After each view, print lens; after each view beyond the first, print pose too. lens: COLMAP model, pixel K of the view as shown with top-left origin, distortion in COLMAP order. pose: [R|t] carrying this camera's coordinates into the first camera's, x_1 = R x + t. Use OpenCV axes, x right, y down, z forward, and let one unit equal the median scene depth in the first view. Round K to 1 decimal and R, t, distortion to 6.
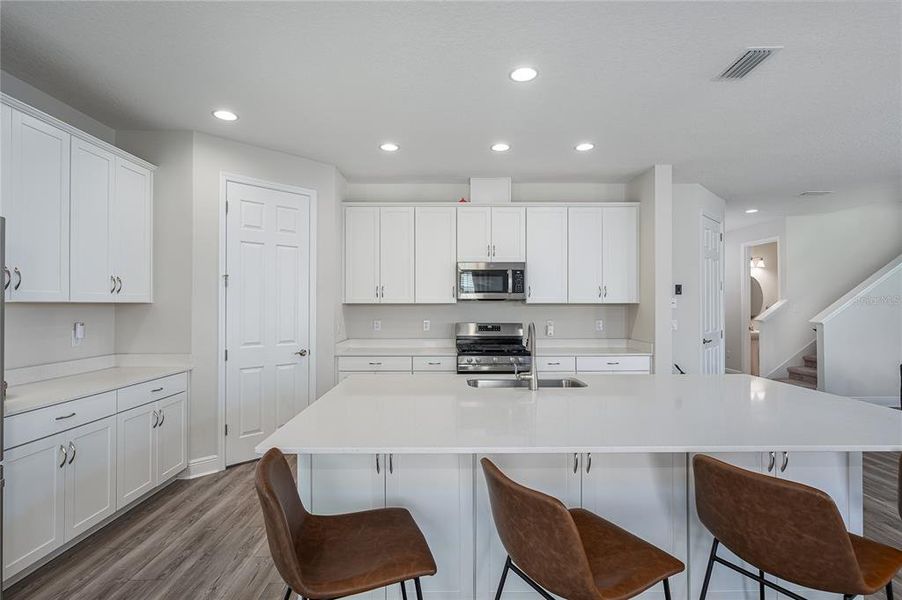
lens RADIAL K [[451.0, 0, 451.0], [0, 451.0, 300.0], [0, 0, 1]] dist [0.022171, -0.000210]
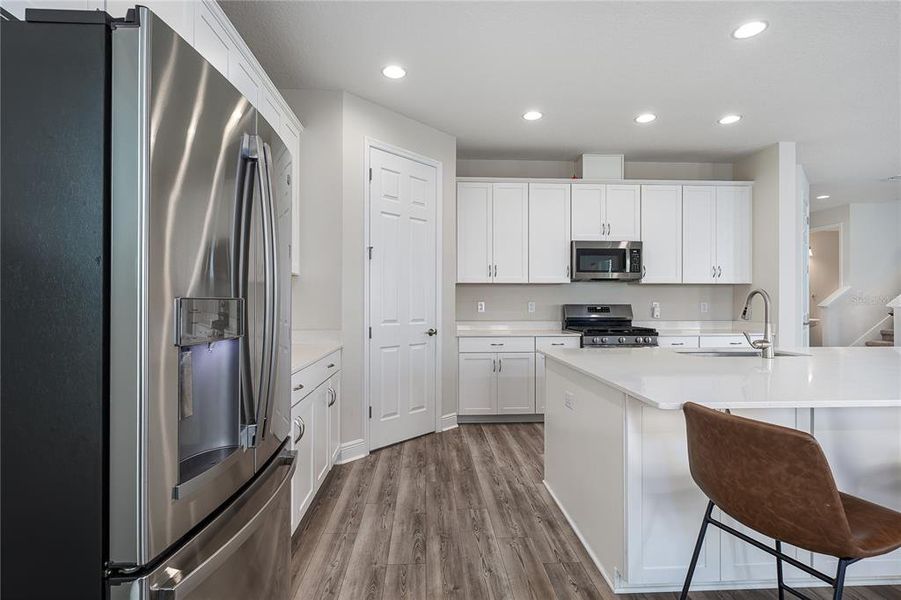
lens RADIAL K [[450.5, 0, 450.5], [0, 450.5, 300.0], [0, 0, 1]] dist [0.022171, -0.000210]
pose [[0.997825, 0.001001, 0.065911, -0.316961], [-0.001305, 0.999989, 0.004578, 0.040157], [-0.065905, -0.004654, 0.997815, 0.047850]]
